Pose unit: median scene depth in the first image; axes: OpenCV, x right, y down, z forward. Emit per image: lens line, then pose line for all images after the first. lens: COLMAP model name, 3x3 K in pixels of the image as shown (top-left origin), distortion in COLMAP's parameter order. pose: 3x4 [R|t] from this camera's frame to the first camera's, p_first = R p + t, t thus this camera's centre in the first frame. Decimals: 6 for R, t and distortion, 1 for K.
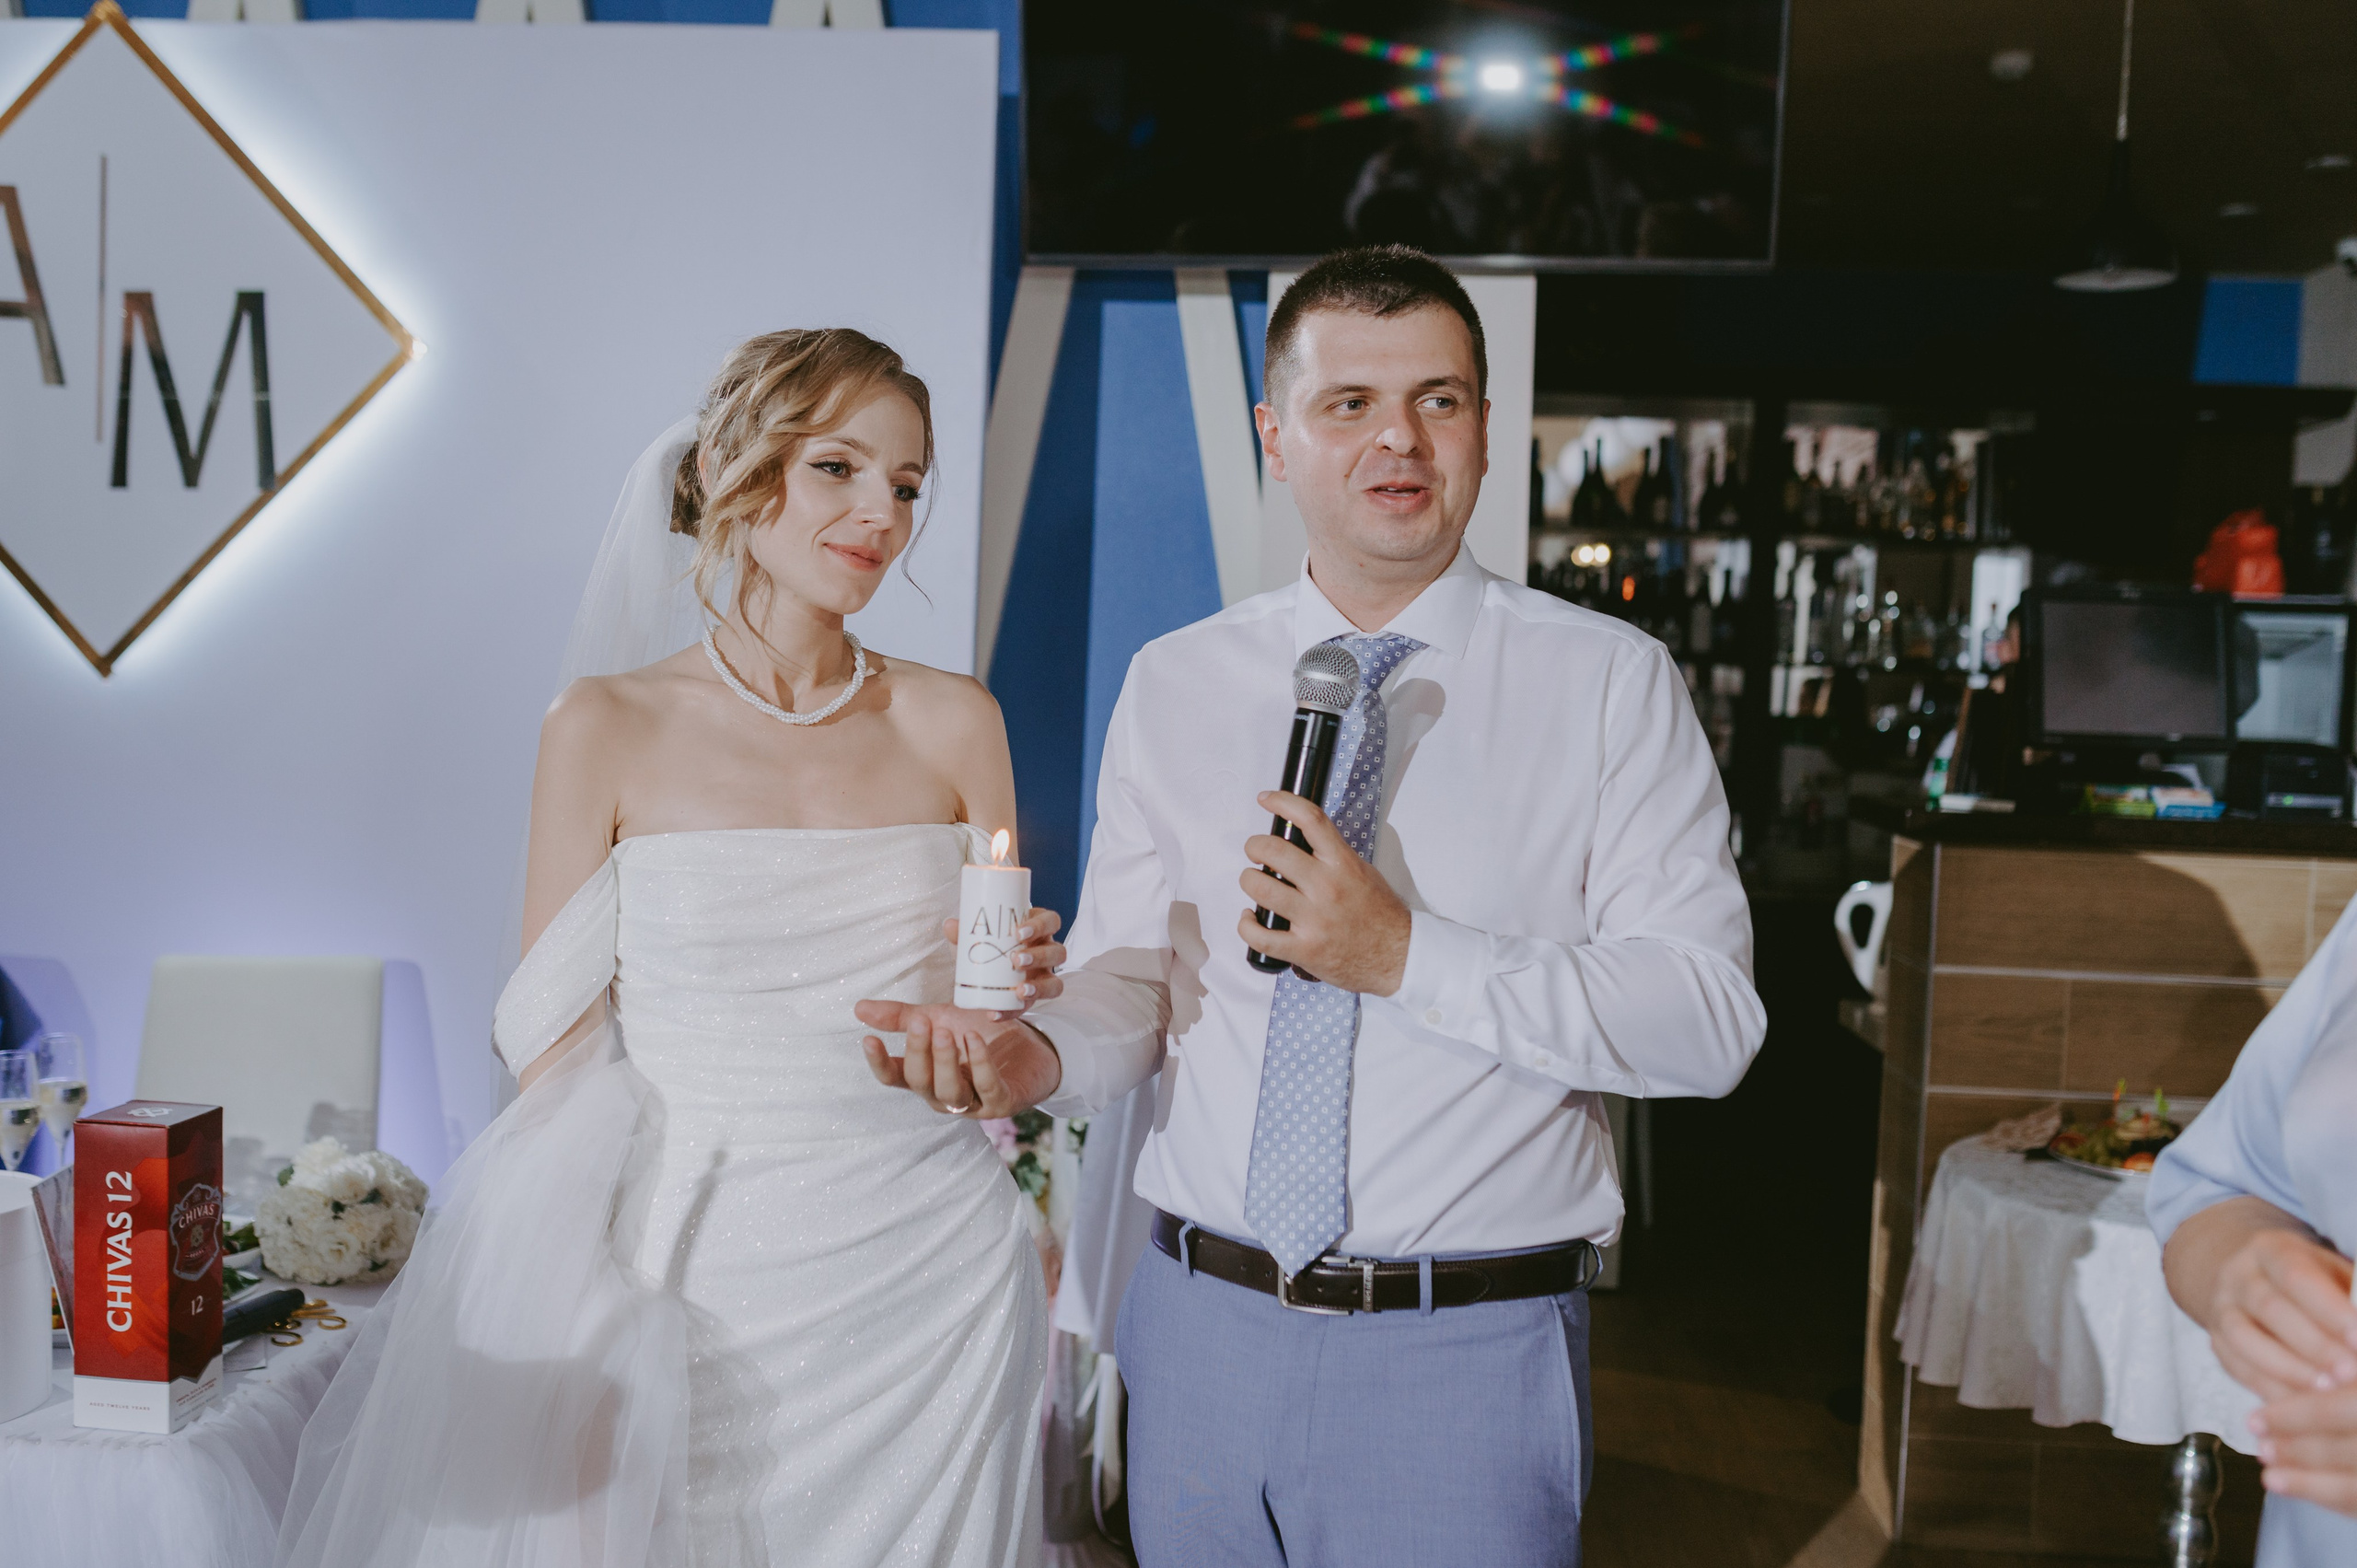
lens RADIAL K [[2354.0, 0, 1215.1], [0, 2354.0, 795.5], [0, 0, 1]] dist [-0.042553, 0.032448]
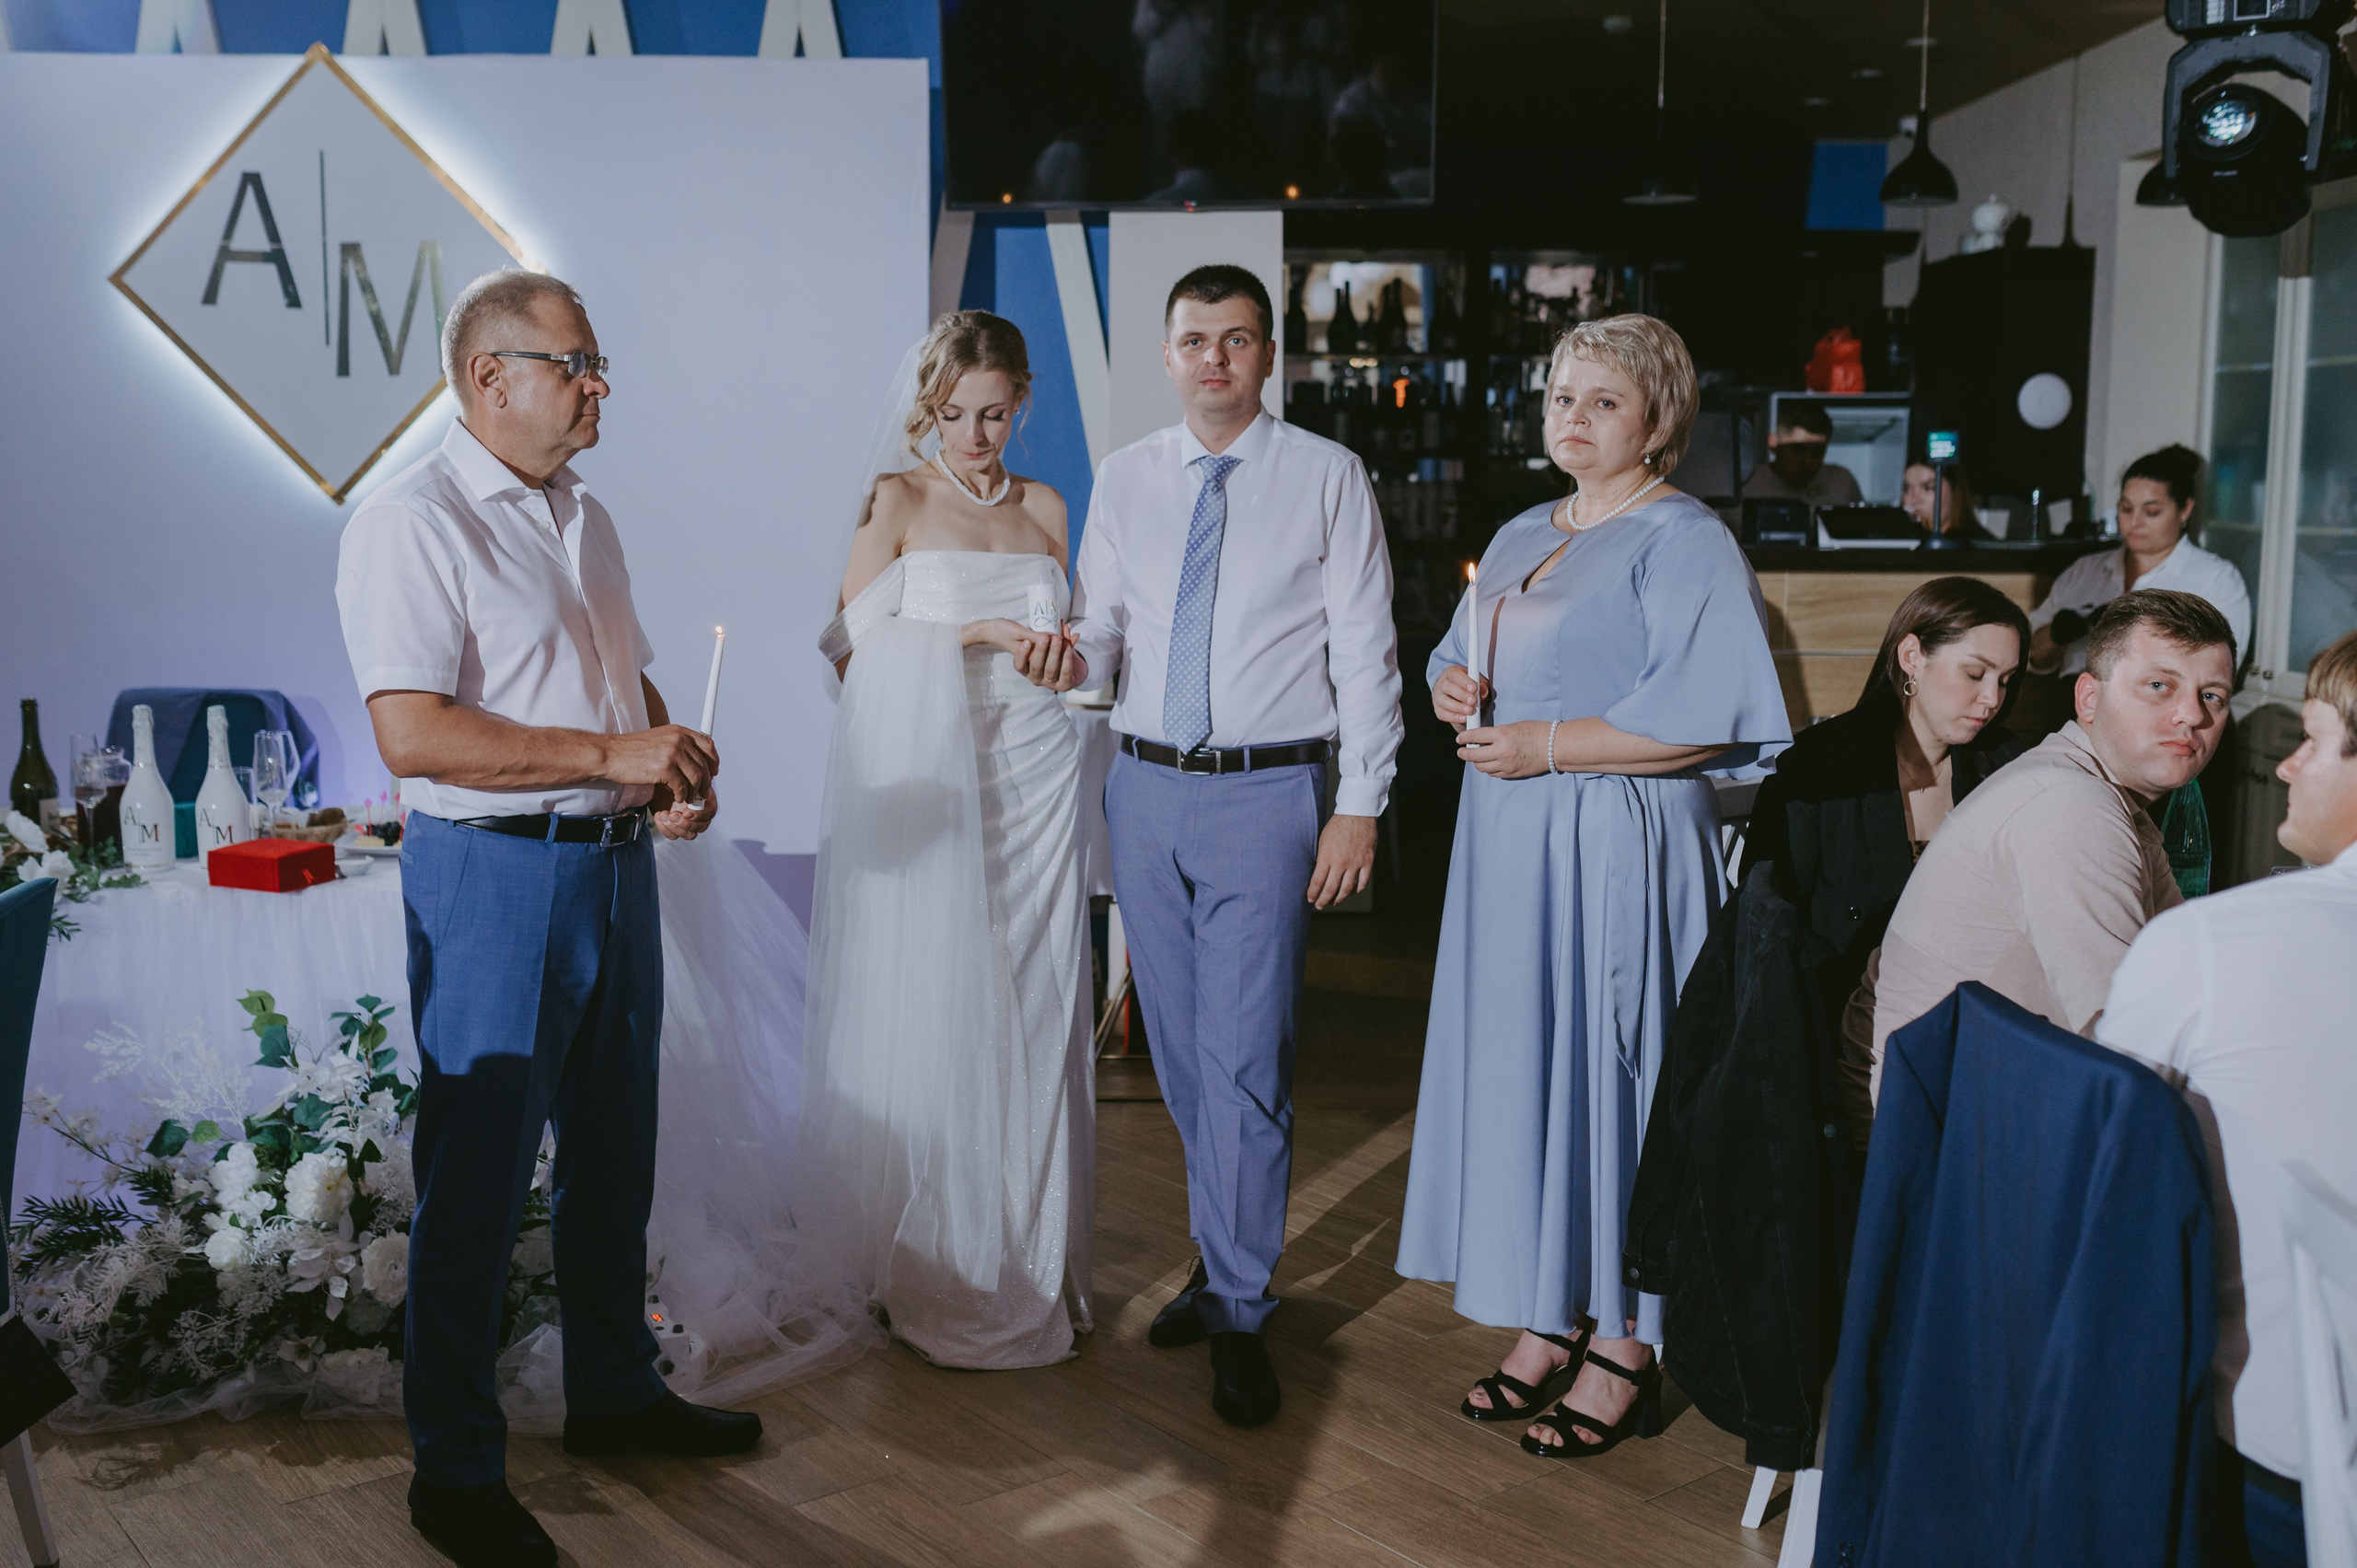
lens RADIAL K [[2354.0, 0, 1215.1], [0, 2354.0, 795.5], [0, 0, 1]] dist [-0.042553, 0.032448]
pose [[0.994721, -0.045519, 0.091968, -0.067318], [0.037848, 0.995789, 0.083499, 0.030071], [-0.095381, -0.079578, 0.992255, -0.550749]]
